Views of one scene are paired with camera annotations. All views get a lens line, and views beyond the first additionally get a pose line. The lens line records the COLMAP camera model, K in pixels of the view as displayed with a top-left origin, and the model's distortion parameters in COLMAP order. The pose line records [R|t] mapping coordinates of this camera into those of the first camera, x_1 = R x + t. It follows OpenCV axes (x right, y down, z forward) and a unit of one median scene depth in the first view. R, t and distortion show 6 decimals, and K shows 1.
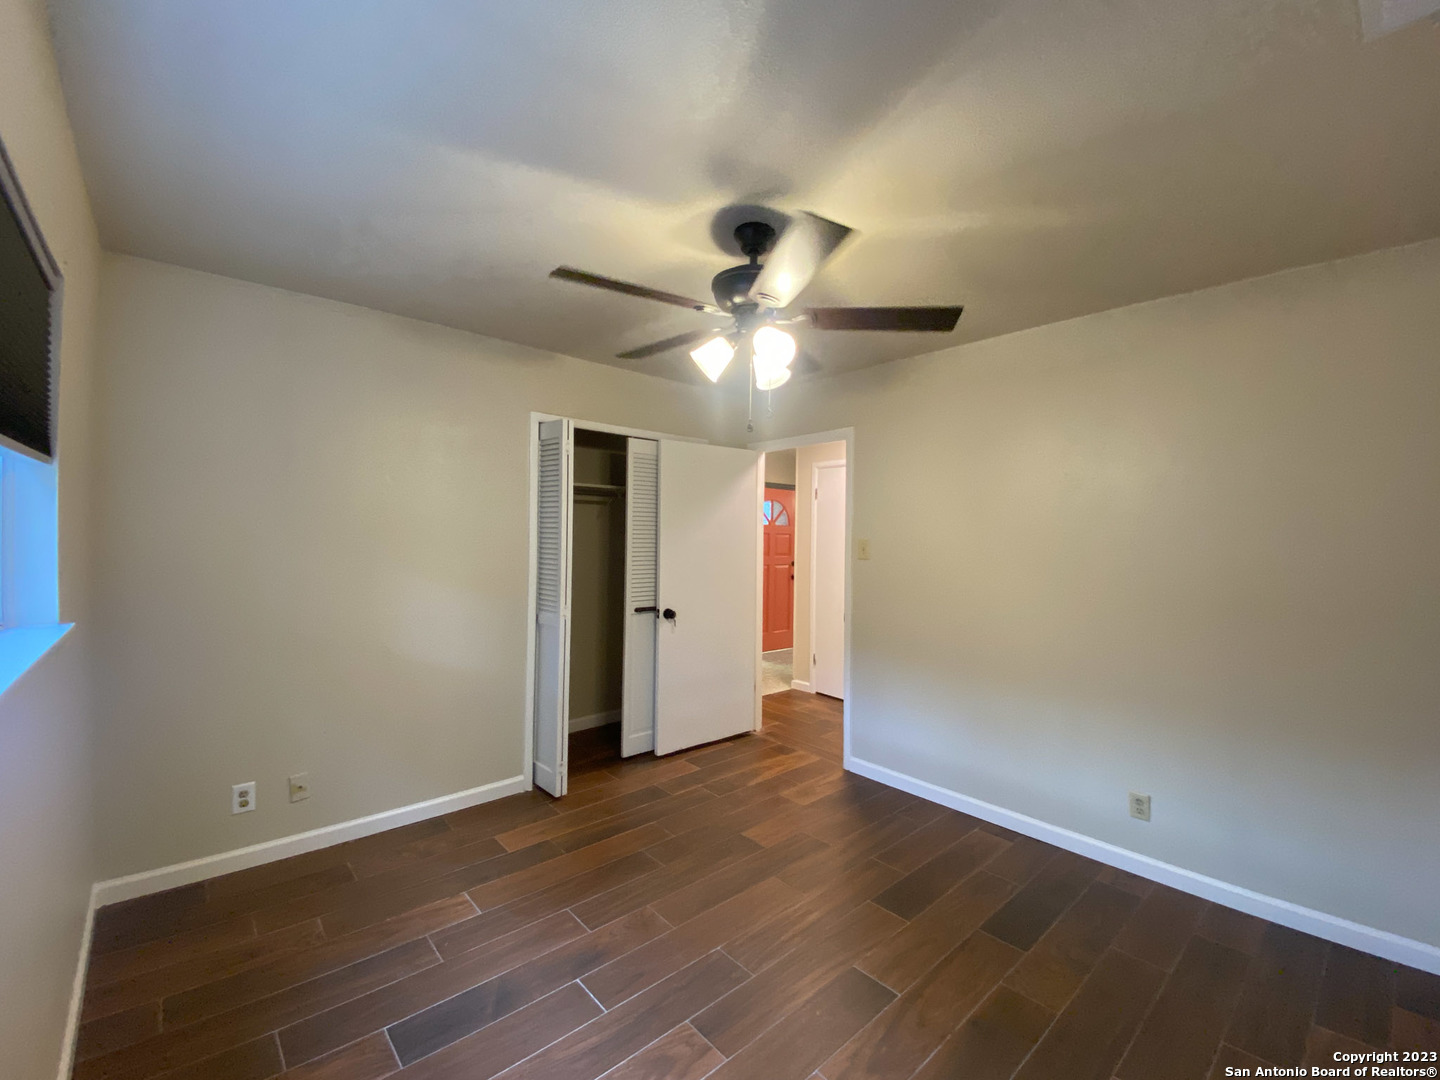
lens RADIAL K [[598.2, 0, 722.0], [0, 598.2, 526.3], [0, 0, 1]] dist [0.001420, -0.012210]
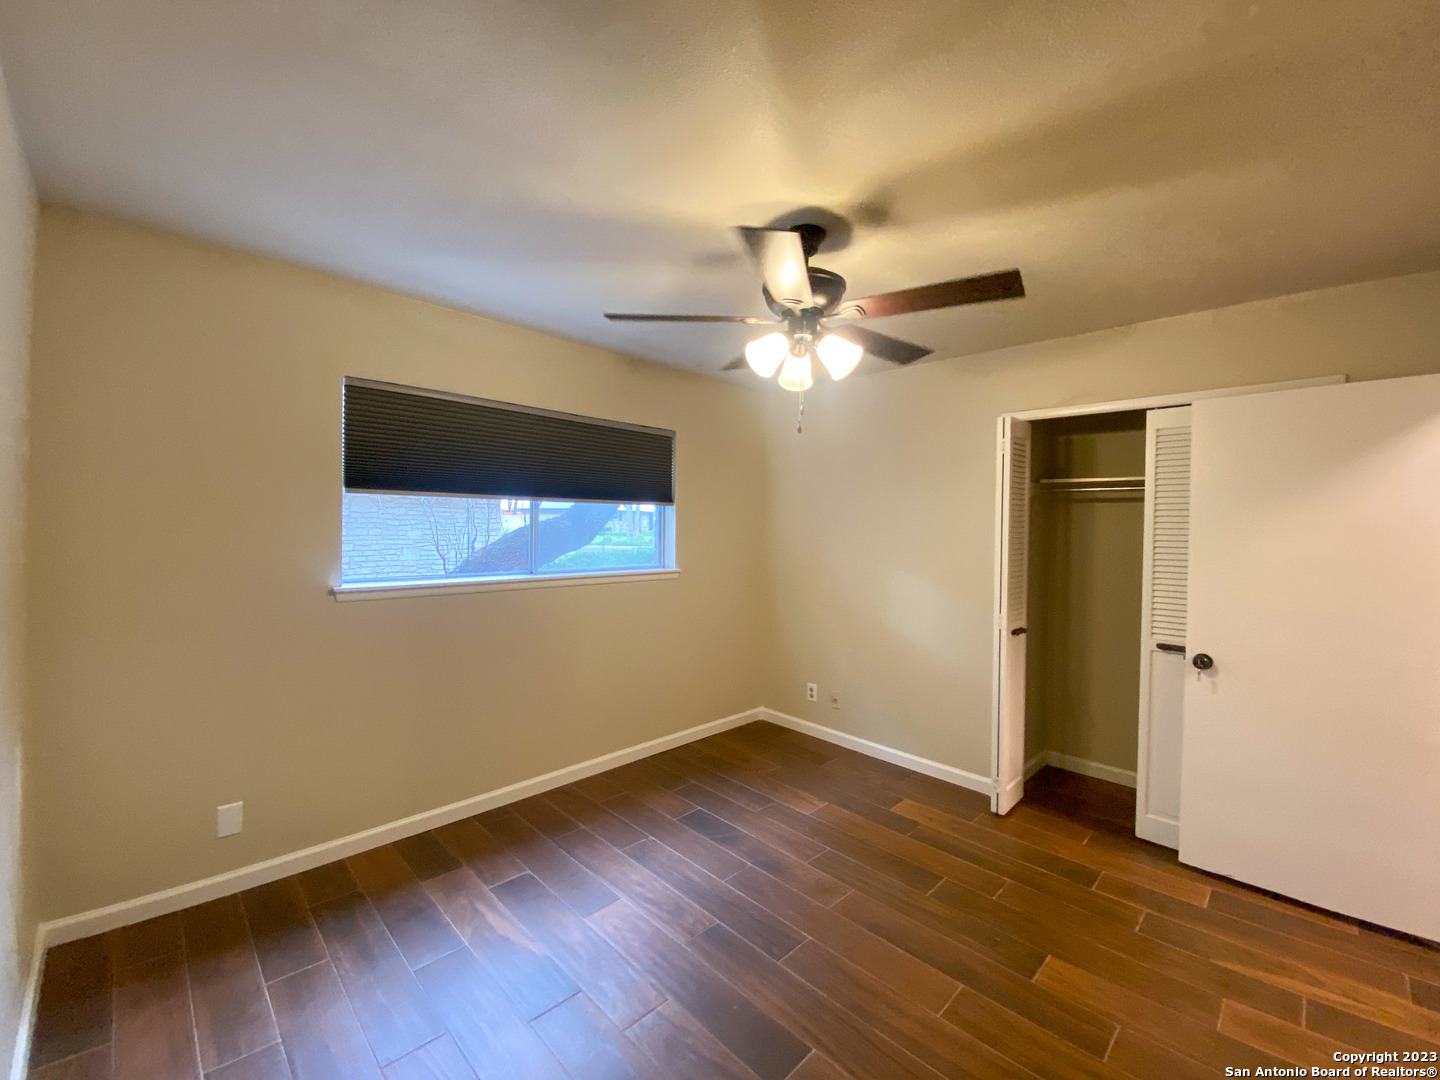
lens RADIAL K [[586.1, 0, 723.4], [0, 586.1, 532.4], [0, 0, 1]] dist [0.037899, -0.028247]
pose [[0.049945, 0.003236, -0.998747, 0.789566], [0.002579, 0.999991, 0.003369, -0.001988], [0.998749, -0.002744, 0.049936, 0.625206]]
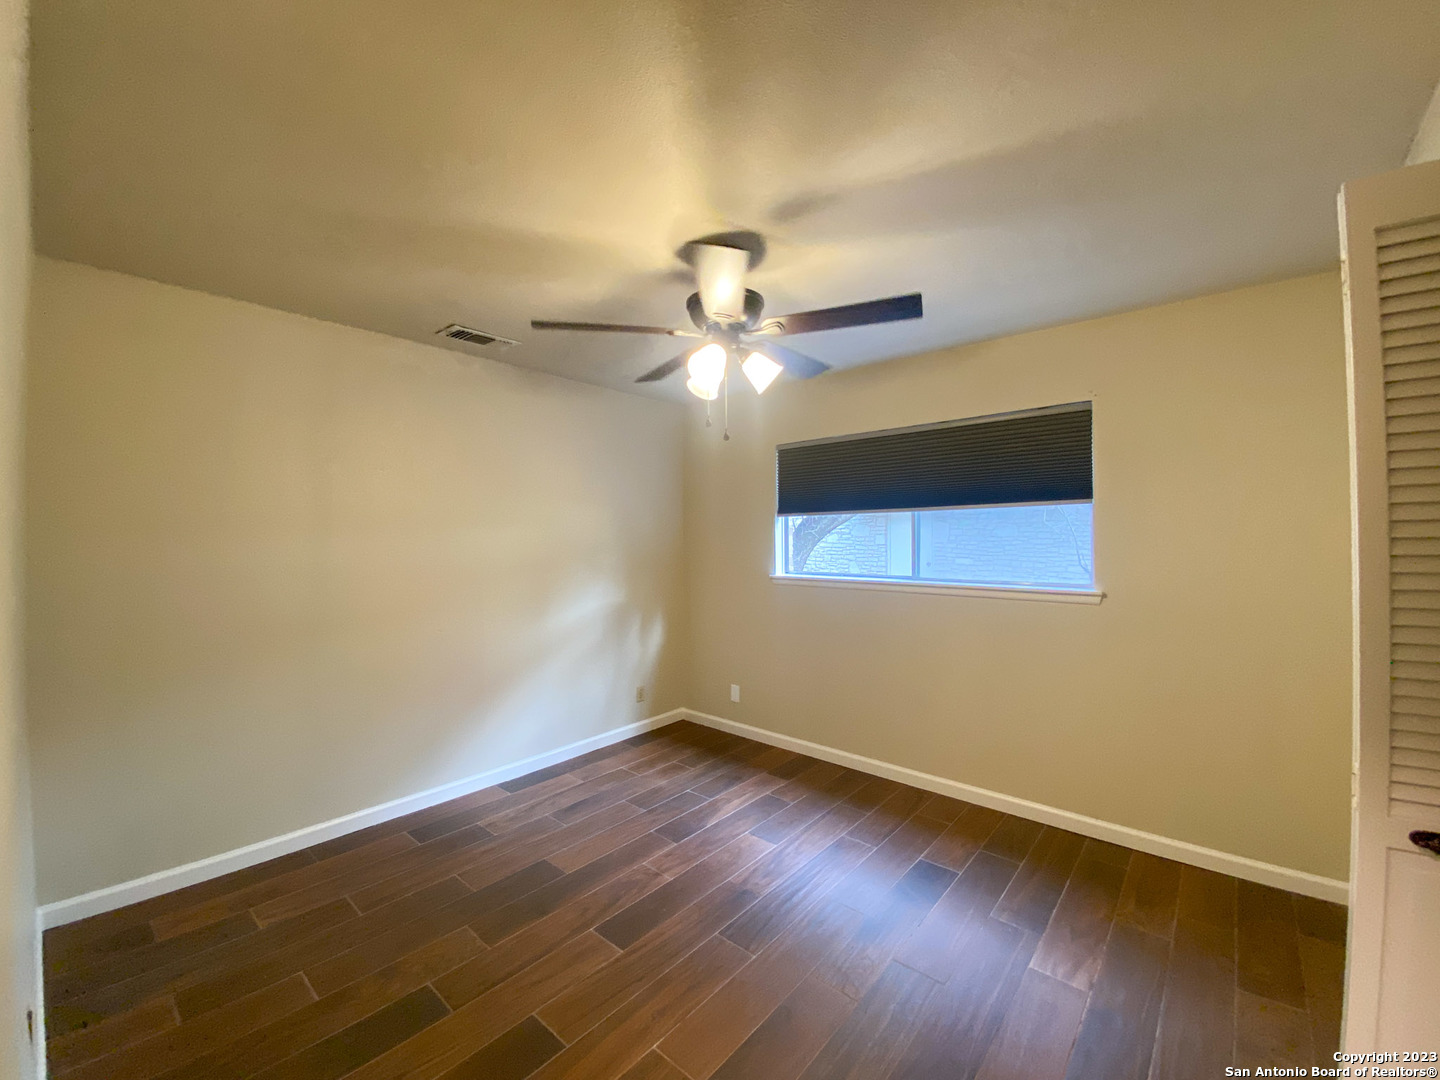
lens RADIAL K [[598.2, 0, 722.0], [0, 598.2, 526.3], [0, 0, 1]] dist [0.001420, -0.012210]
pose [[-0.992047, -0.020050, -0.124265, 0.143523], [-0.015111, 0.999063, -0.040563, 0.032651], [0.124962, -0.038363, -0.991420, 1.552646]]
